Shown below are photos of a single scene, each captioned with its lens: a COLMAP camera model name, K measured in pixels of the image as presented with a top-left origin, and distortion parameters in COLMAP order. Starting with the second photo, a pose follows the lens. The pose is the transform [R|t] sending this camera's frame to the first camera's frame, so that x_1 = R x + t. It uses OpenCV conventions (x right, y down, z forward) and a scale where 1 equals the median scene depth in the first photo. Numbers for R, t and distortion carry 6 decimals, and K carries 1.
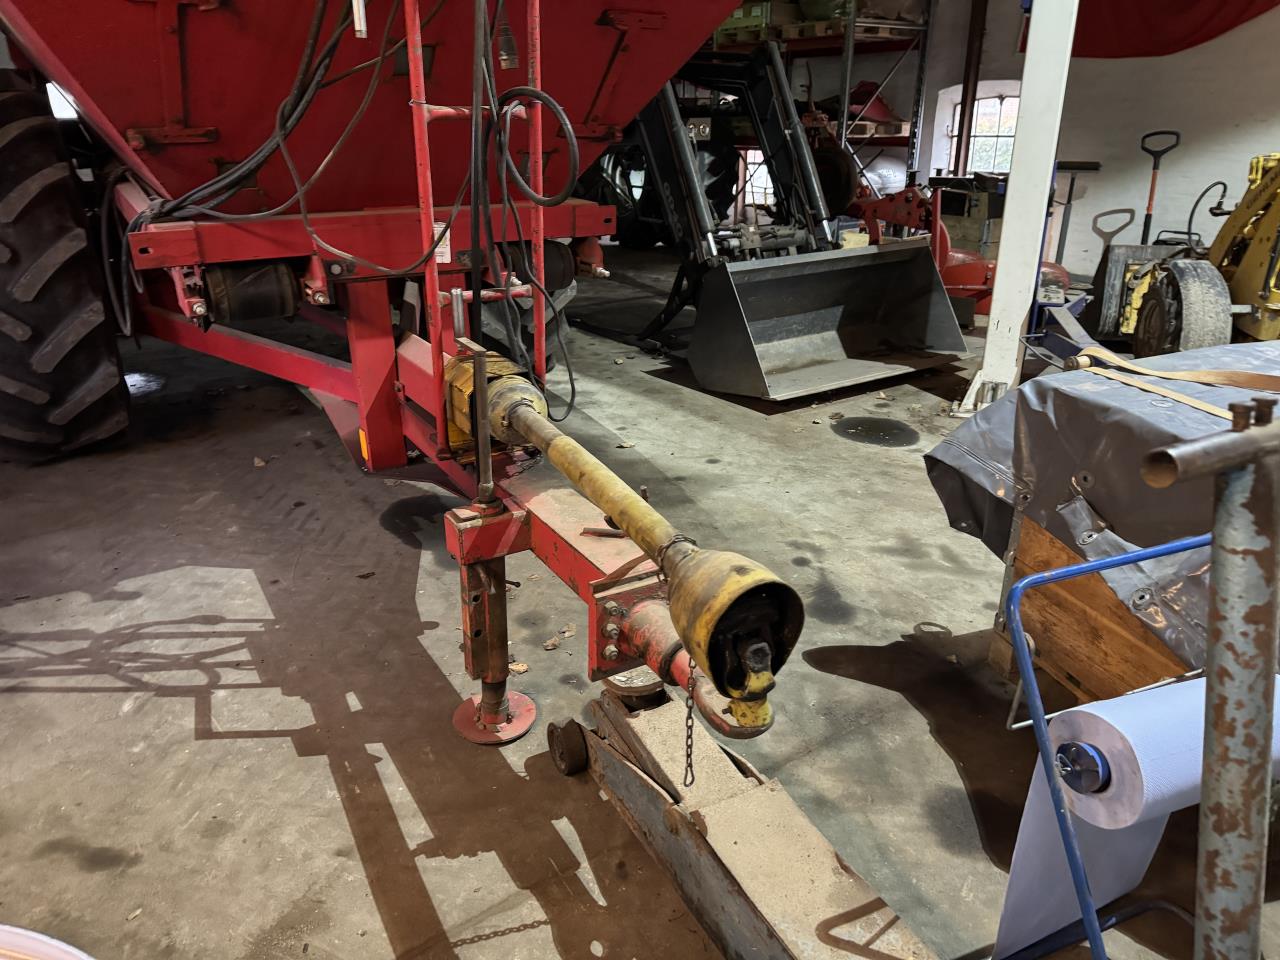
lens RADIAL K [[876.9, 0, 640.0], [0, 876.9, 480.0], [0, 0, 1]] dist [0.092751, -0.145396]
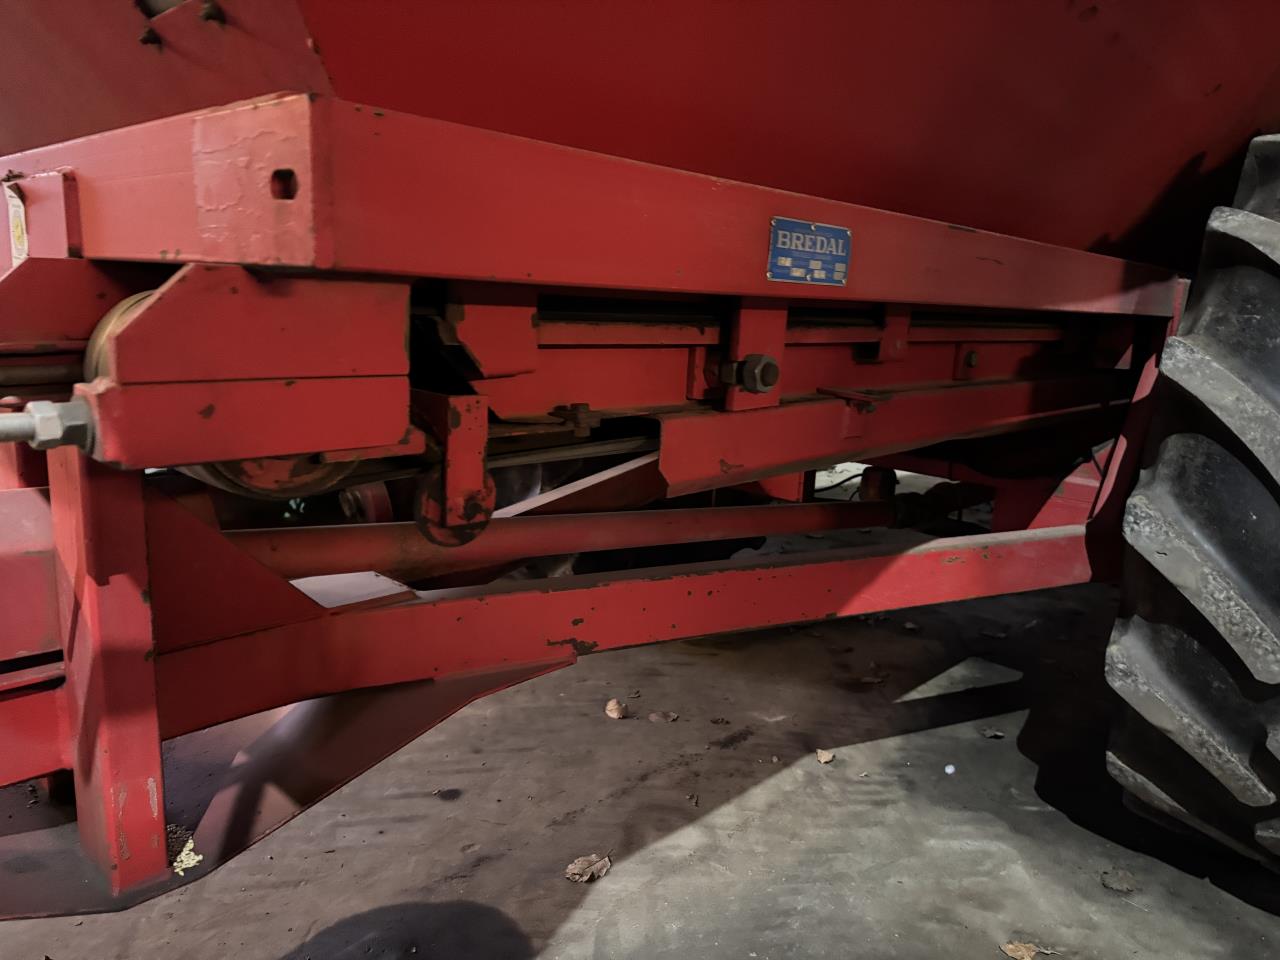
lens RADIAL K [[888.8, 0, 642.8], [0, 888.8, 485.7], [0, 0, 1]] dist [0.032686, -0.081602]
pose [[0.285537, 0.209601, -0.935166, 0.120326], [-0.430495, 0.899856, 0.070243, -0.233952], [0.856237, 0.382527, 0.347175, 0.849258]]
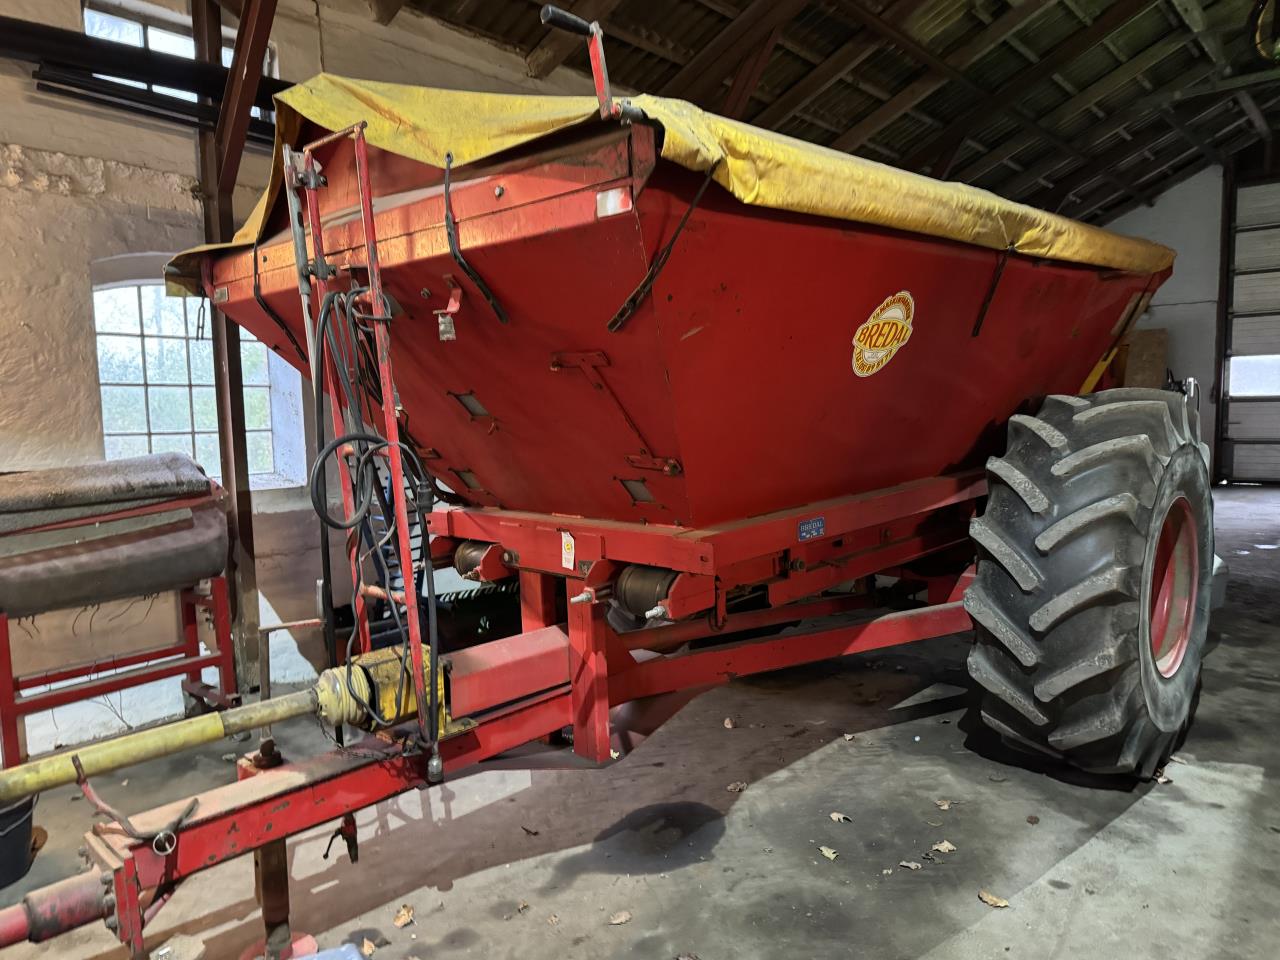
lens RADIAL K [[876.9, 0, 640.0], [0, 876.9, 480.0], [0, 0, 1]] dist [0.092751, -0.145396]
pose [[0.274161, 0.083863, -0.958020, 0.613329], [-0.348953, 0.936971, -0.017841, -0.271552], [0.896140, 0.339195, 0.286145, 0.562466]]
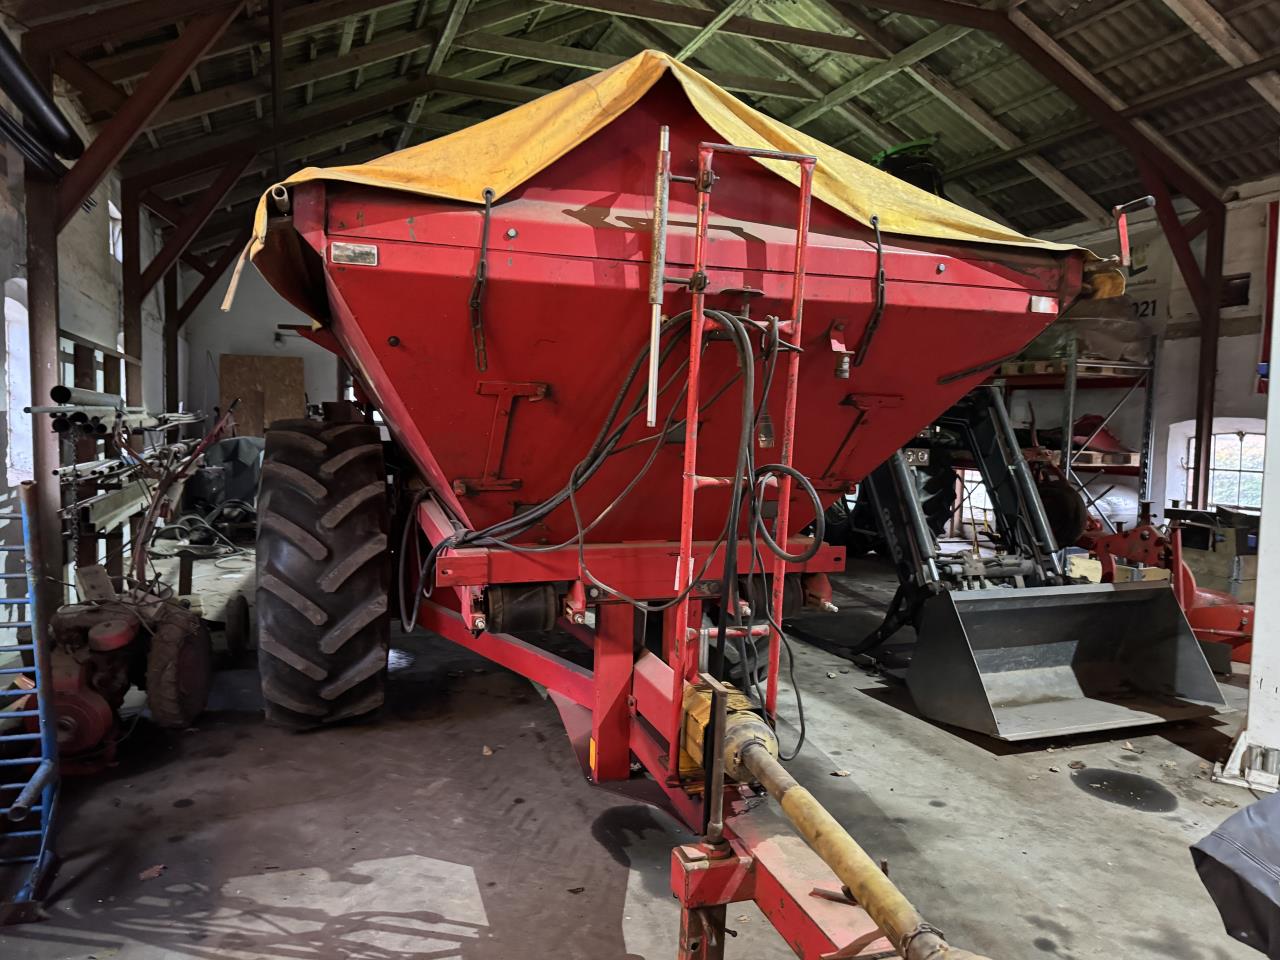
lens RADIAL K [[876.9, 0, 640.0], [0, 876.9, 480.0], [0, 0, 1]] dist [0.092751, -0.145396]
pose [[0.972560, 0.040722, -0.229061, -0.024519], [-0.110938, 0.946594, -0.302743, -0.030016], [0.204499, 0.319847, 0.925137, -0.053549]]
